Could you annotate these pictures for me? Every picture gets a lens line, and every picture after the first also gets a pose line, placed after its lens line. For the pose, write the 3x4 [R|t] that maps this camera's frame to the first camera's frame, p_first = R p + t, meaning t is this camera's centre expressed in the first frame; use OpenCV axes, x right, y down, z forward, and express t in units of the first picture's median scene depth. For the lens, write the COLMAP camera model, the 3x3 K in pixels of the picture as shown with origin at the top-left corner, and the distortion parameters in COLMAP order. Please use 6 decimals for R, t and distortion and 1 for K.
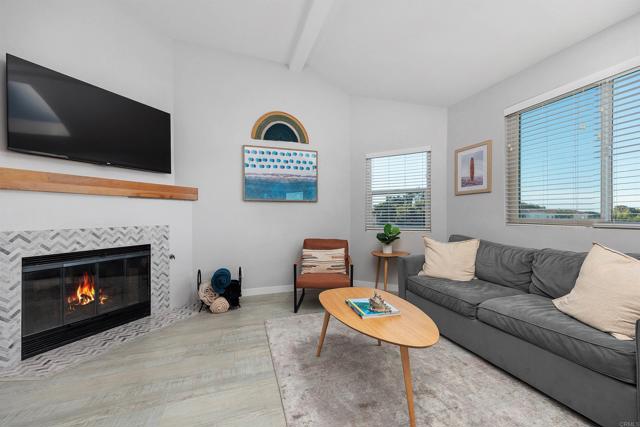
lens RADIAL K [[253.0, 0, 318.2], [0, 253.0, 215.0], [0, 0, 1]] dist [0.016299, 0.000264]
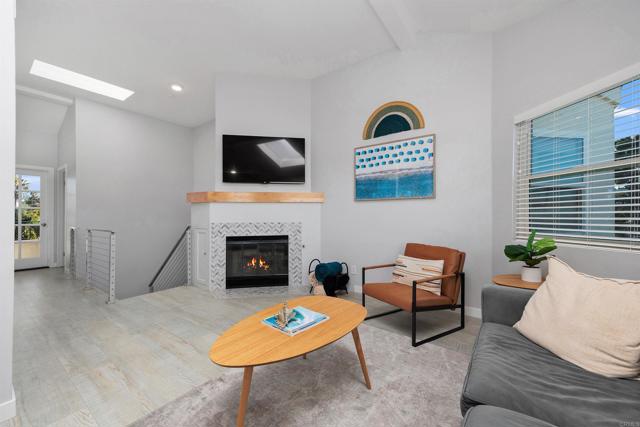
lens RADIAL K [[253.0, 0, 318.7], [0, 253.0, 213.1], [0, 0, 1]] dist [0.016299, 0.000264]
pose [[0.574390, -0.002835, -0.818577, 0.474245], [0.001389, 0.999996, -0.002488, -0.003928], [0.818580, 0.000292, 0.574392, 0.268953]]
